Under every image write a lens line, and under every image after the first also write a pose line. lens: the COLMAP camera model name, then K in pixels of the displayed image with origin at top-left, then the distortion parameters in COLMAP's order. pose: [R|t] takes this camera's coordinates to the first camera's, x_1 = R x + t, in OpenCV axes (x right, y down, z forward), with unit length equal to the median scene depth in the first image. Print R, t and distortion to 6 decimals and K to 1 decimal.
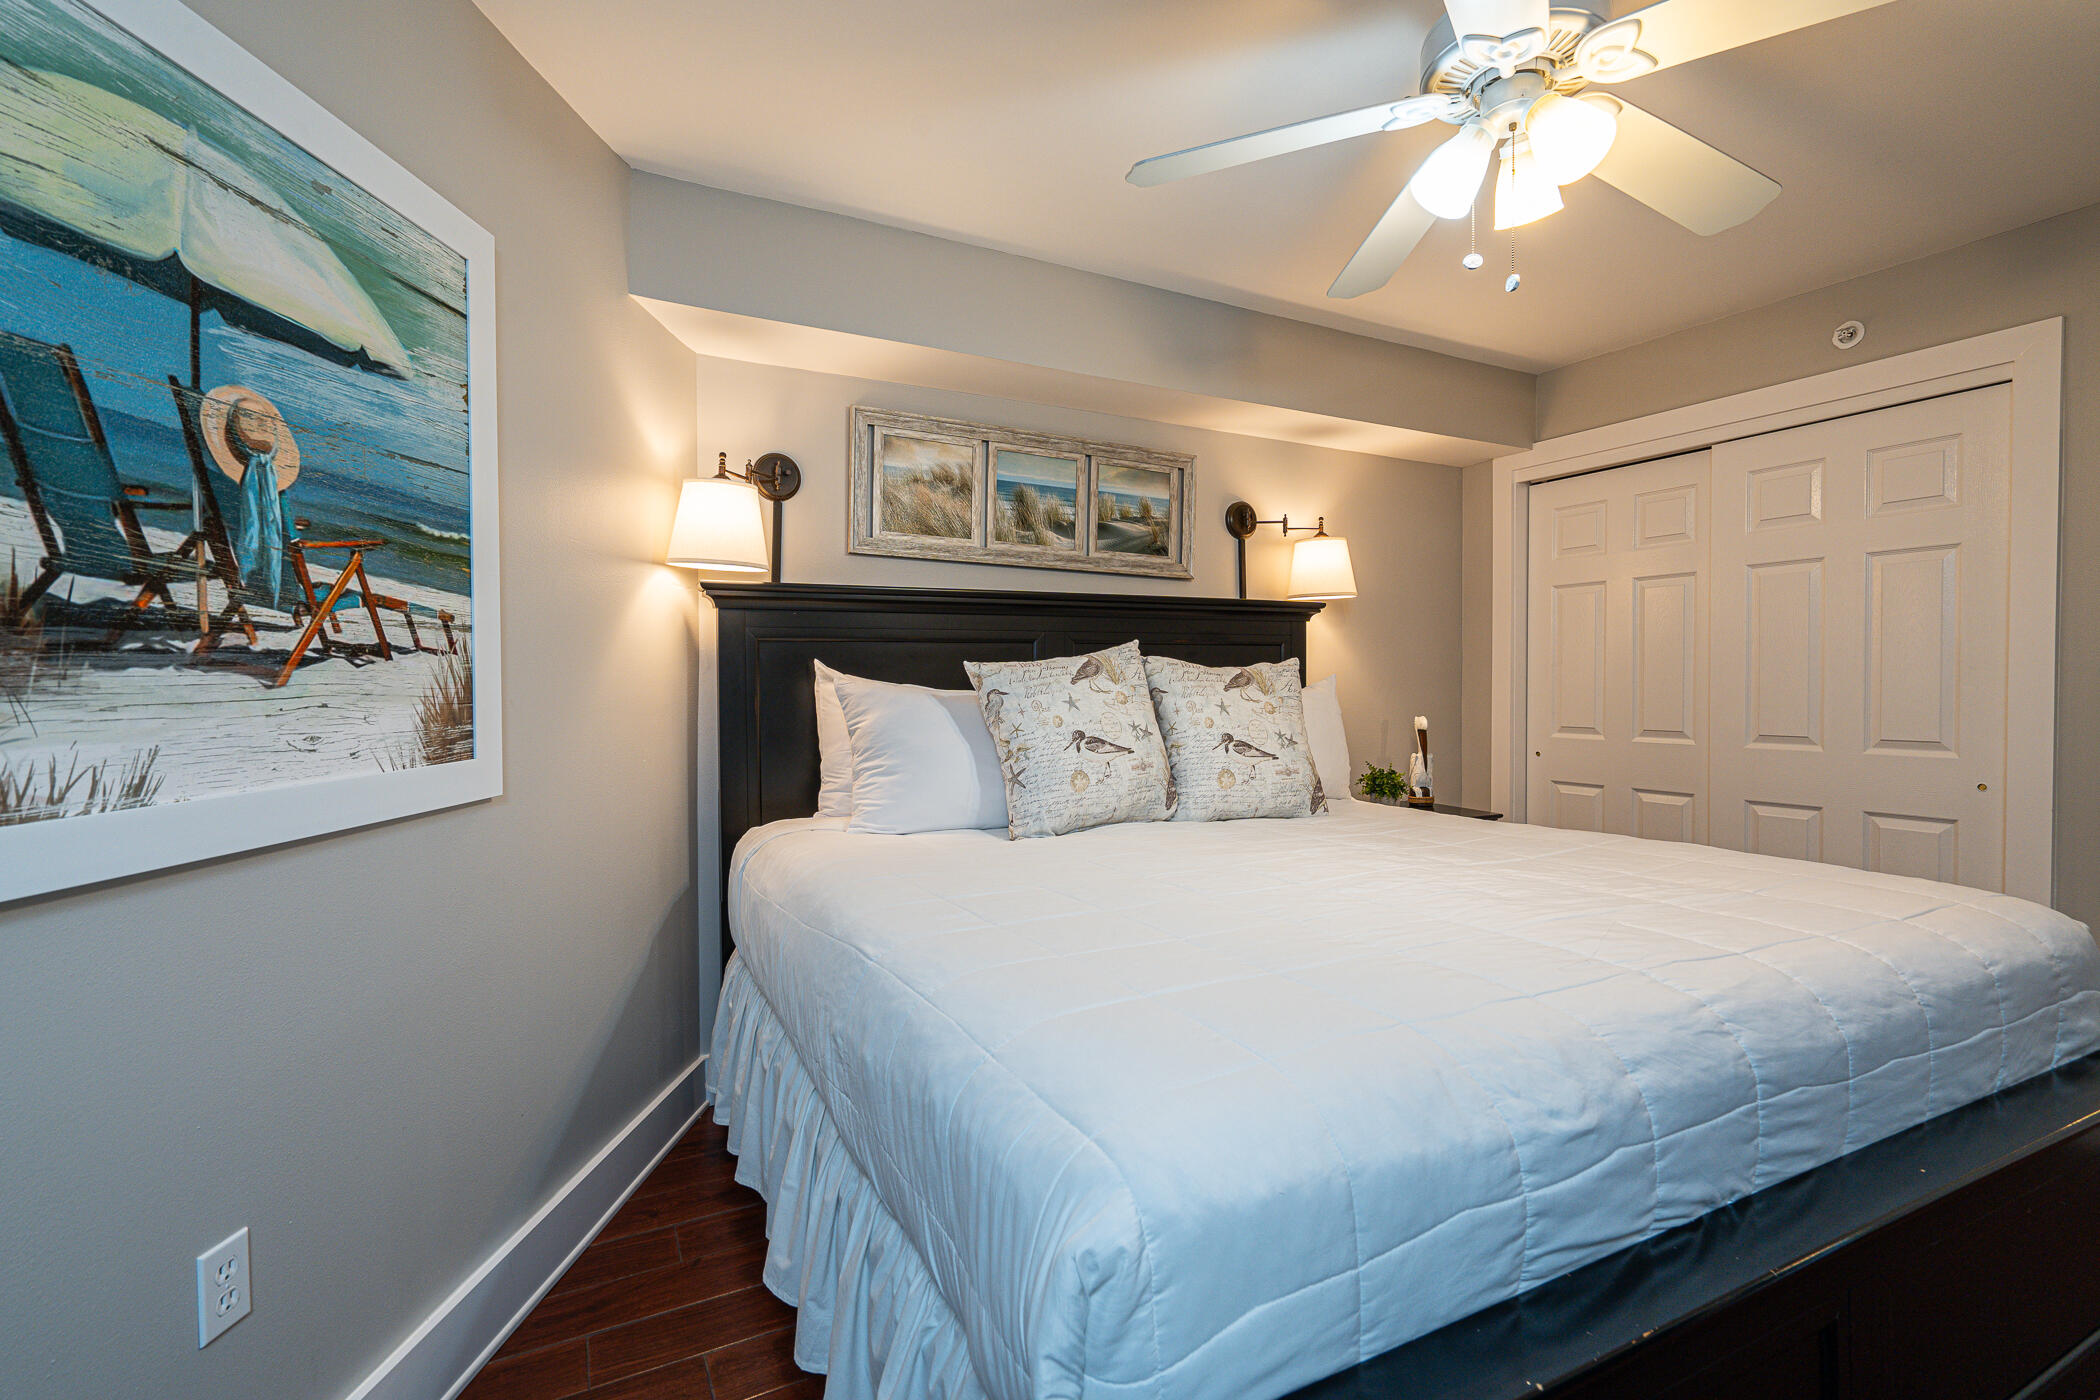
lens RADIAL K [[943.7, 0, 1050.0], [0, 943.7, 700.0], [0, 0, 1]] dist [-0.001218, 0.000666]
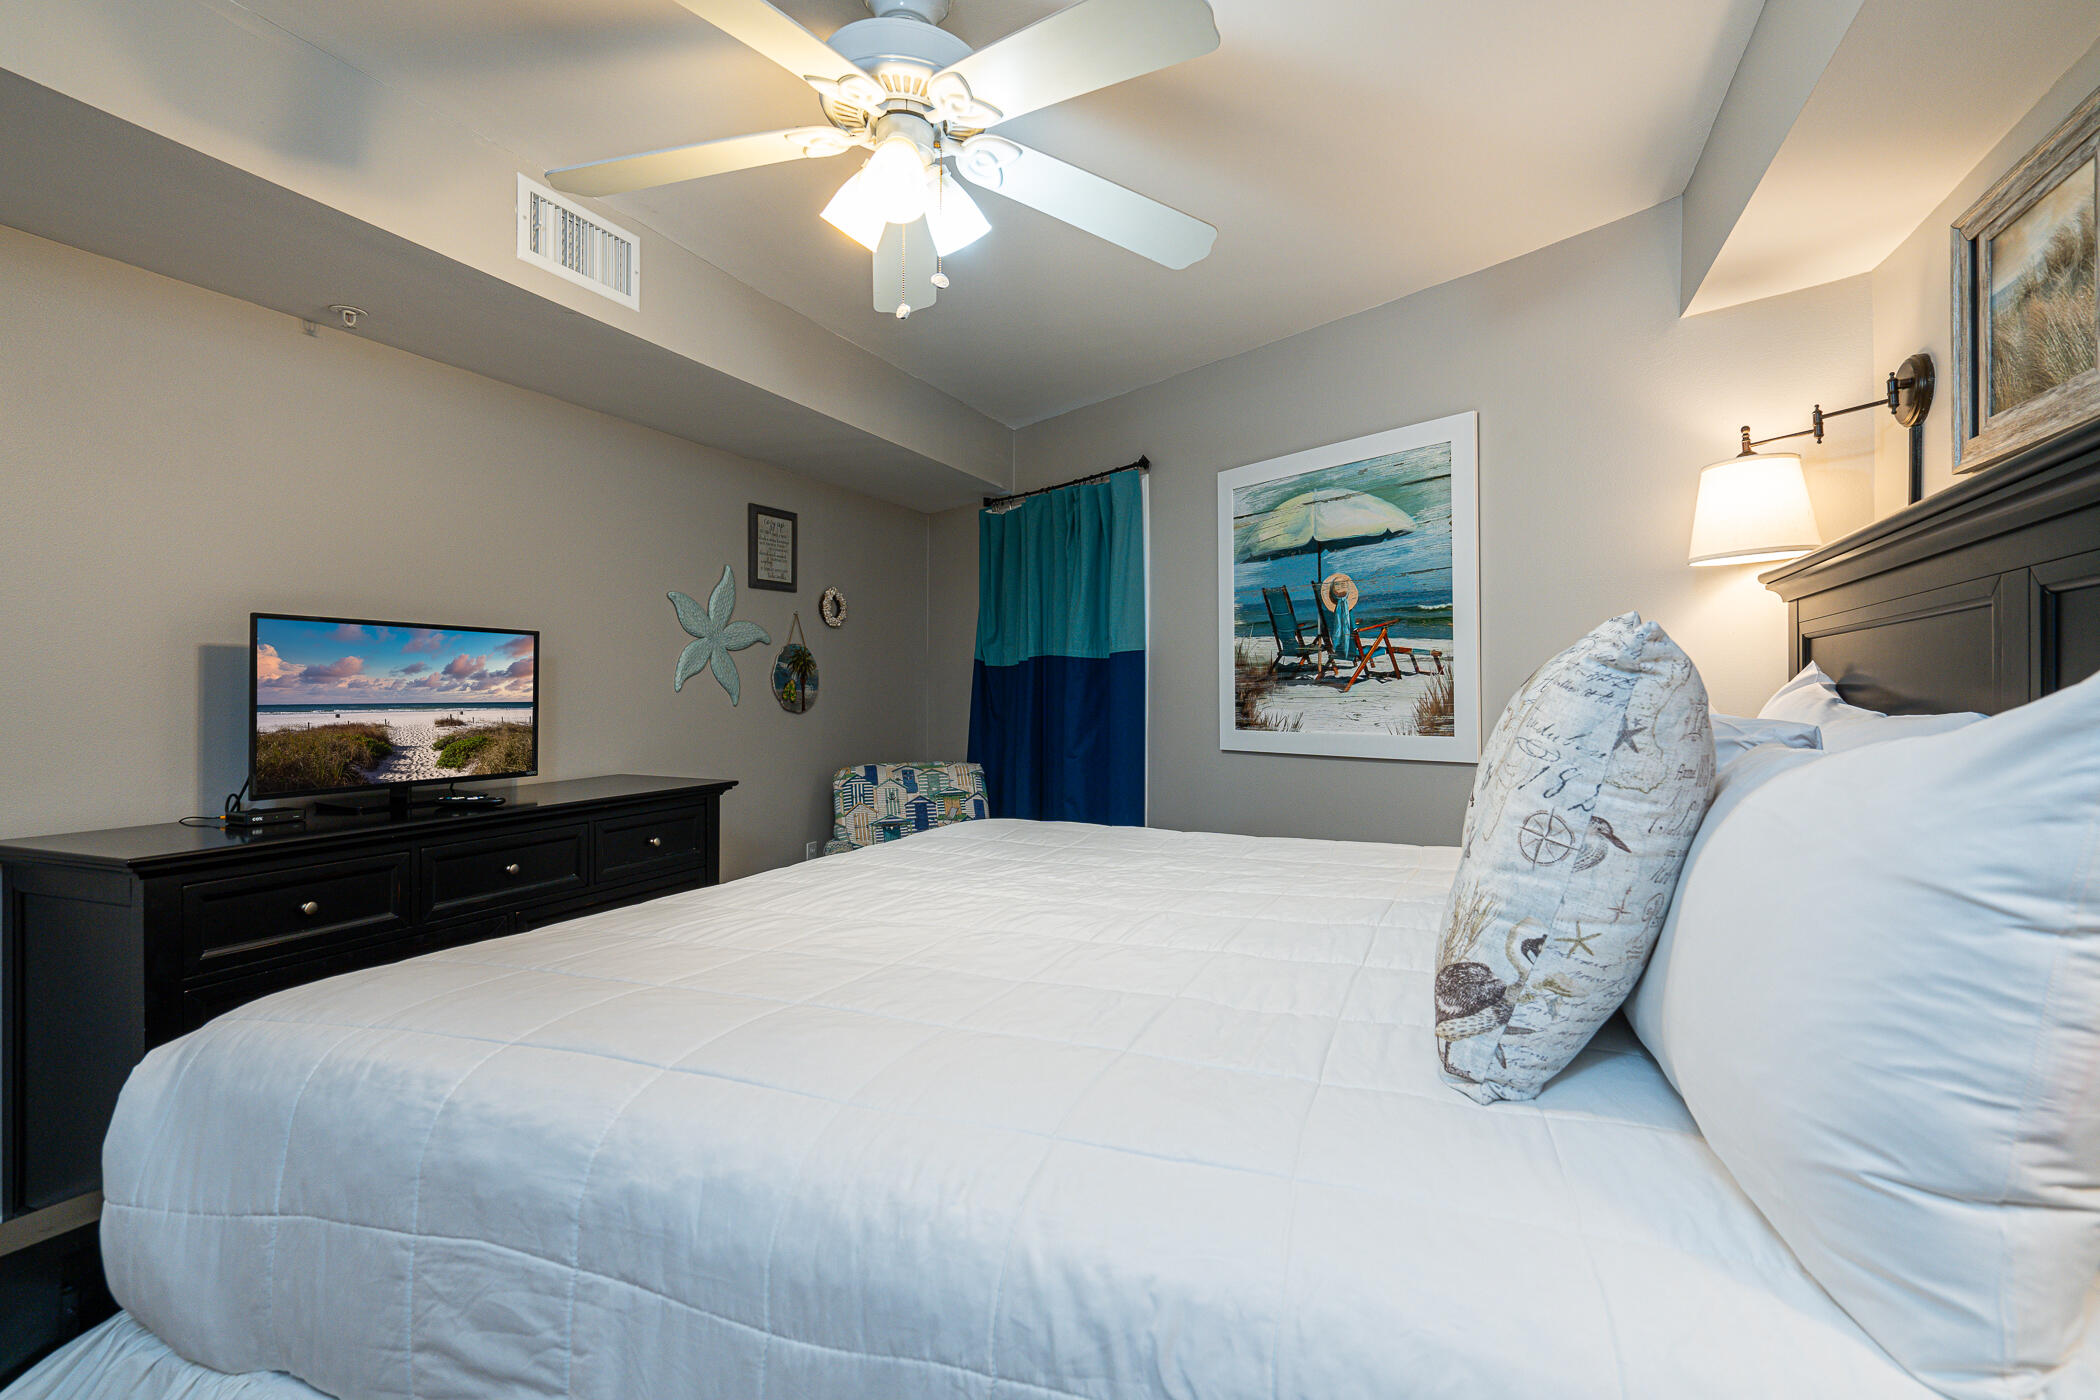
lens RADIAL K [[984.4, 0, 1111.0], [0, 984.4, 684.2], [0, 0, 1]] dist [-0.000436, 0.000299]
pose [[-0.736743, -0.004448, -0.676158, 1.091680], [-0.015631, 0.999823, 0.010454, -0.041968], [0.675992, 0.018271, -0.736682, 2.018298]]
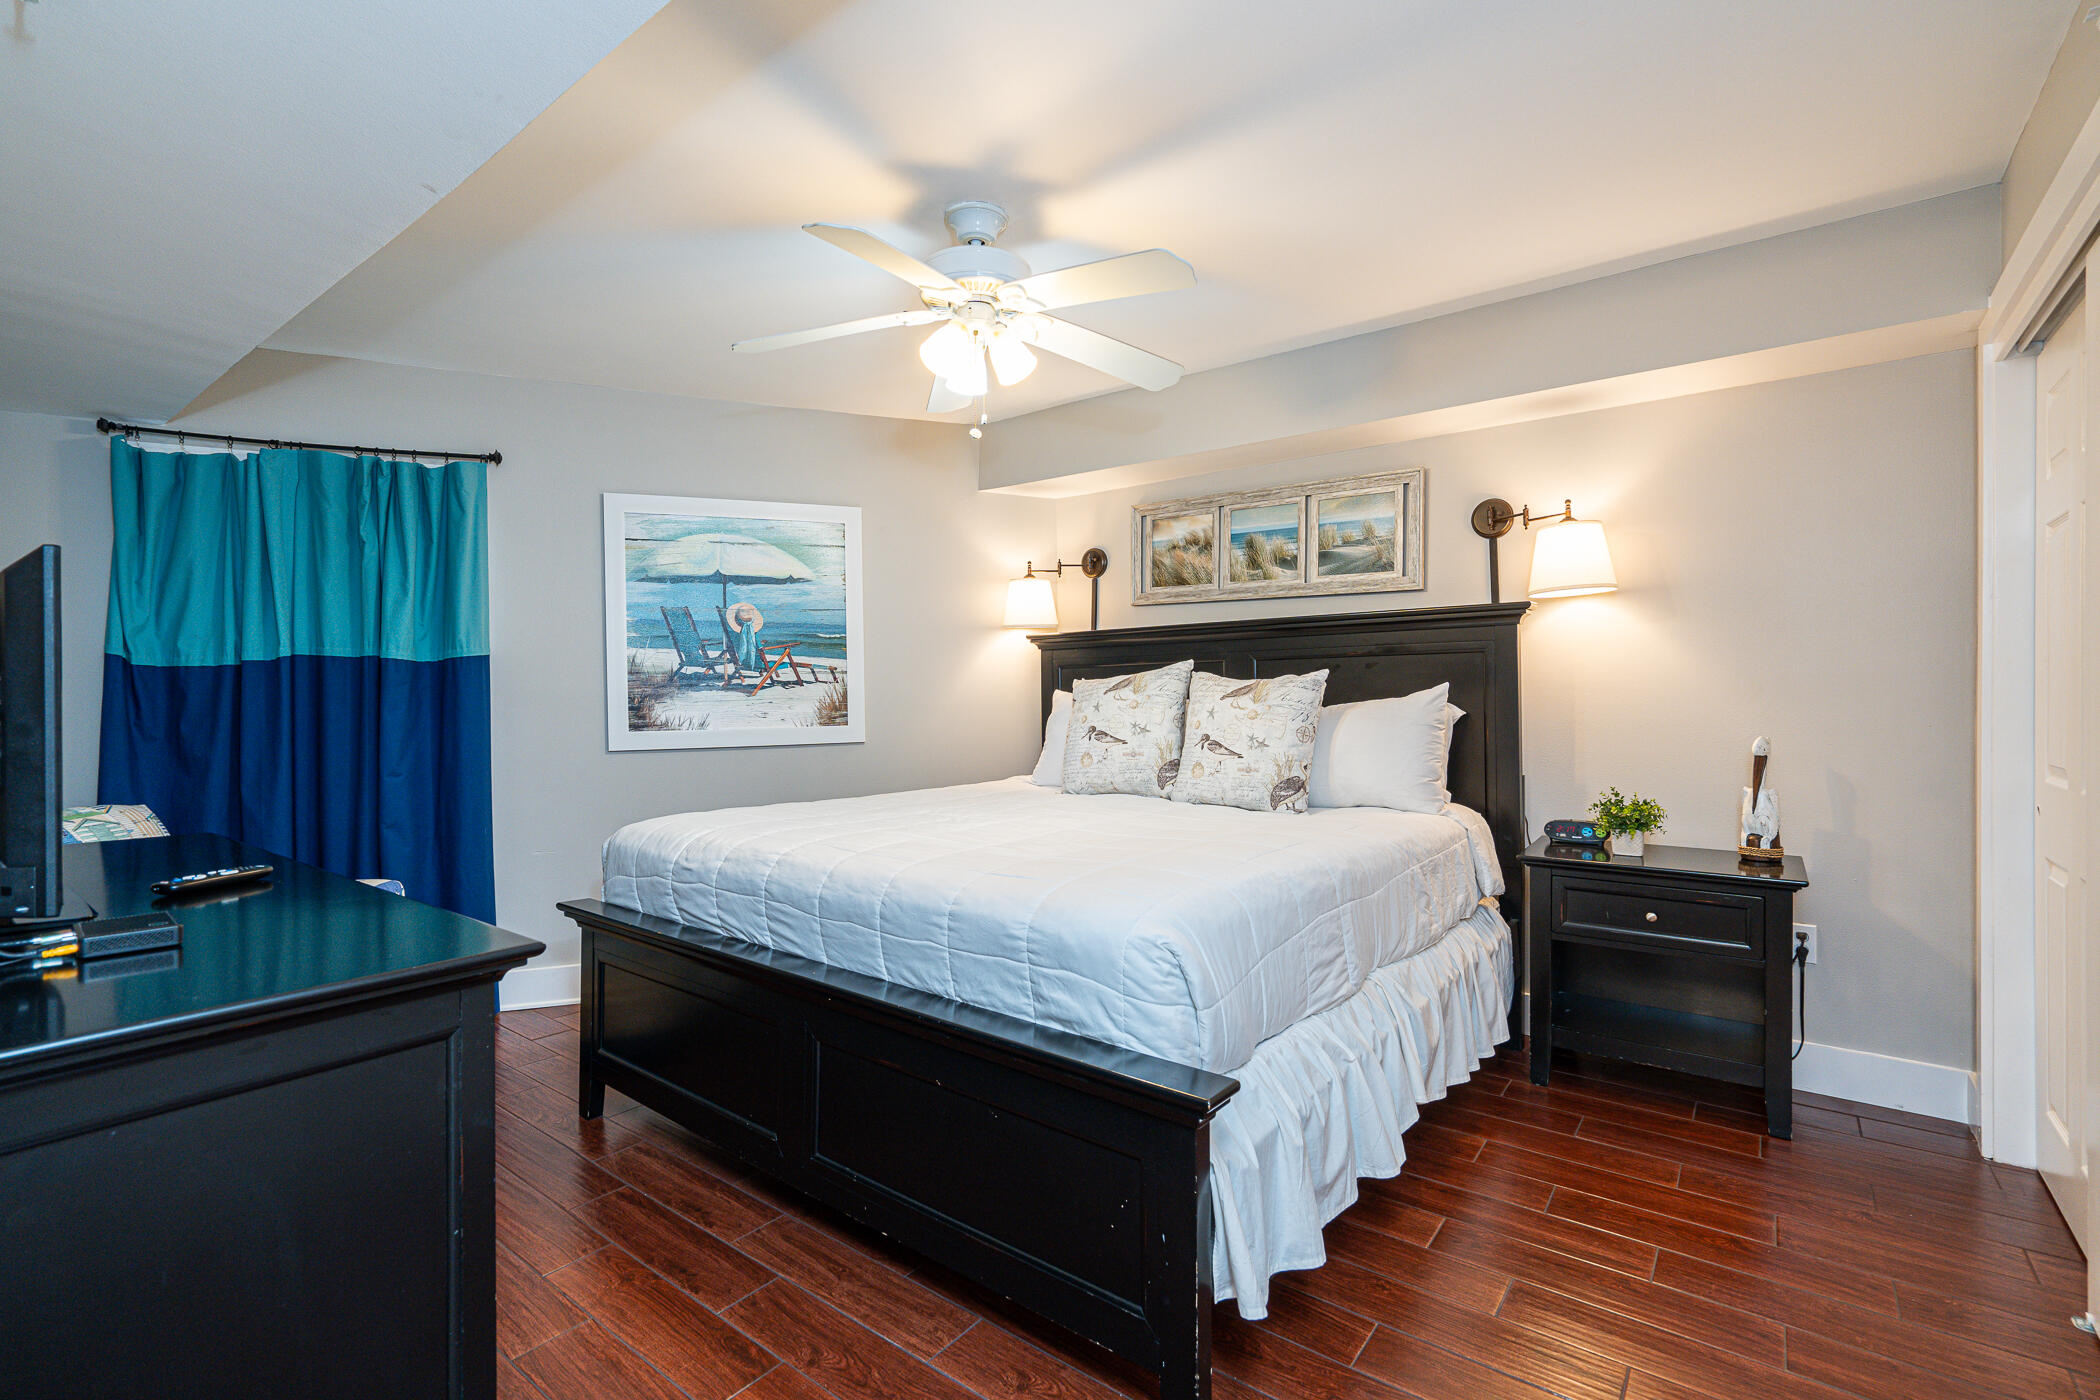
lens RADIAL K [[943.7, 0, 1050.0], [0, 943.7, 700.0], [0, 0, 1]] dist [-0.001218, 0.000666]
pose [[0.423242, 0.005236, -0.906002, 1.981944], [-0.012548, 0.999921, -0.000083, -0.010686], [0.905930, 0.011404, 0.423274, 0.472980]]
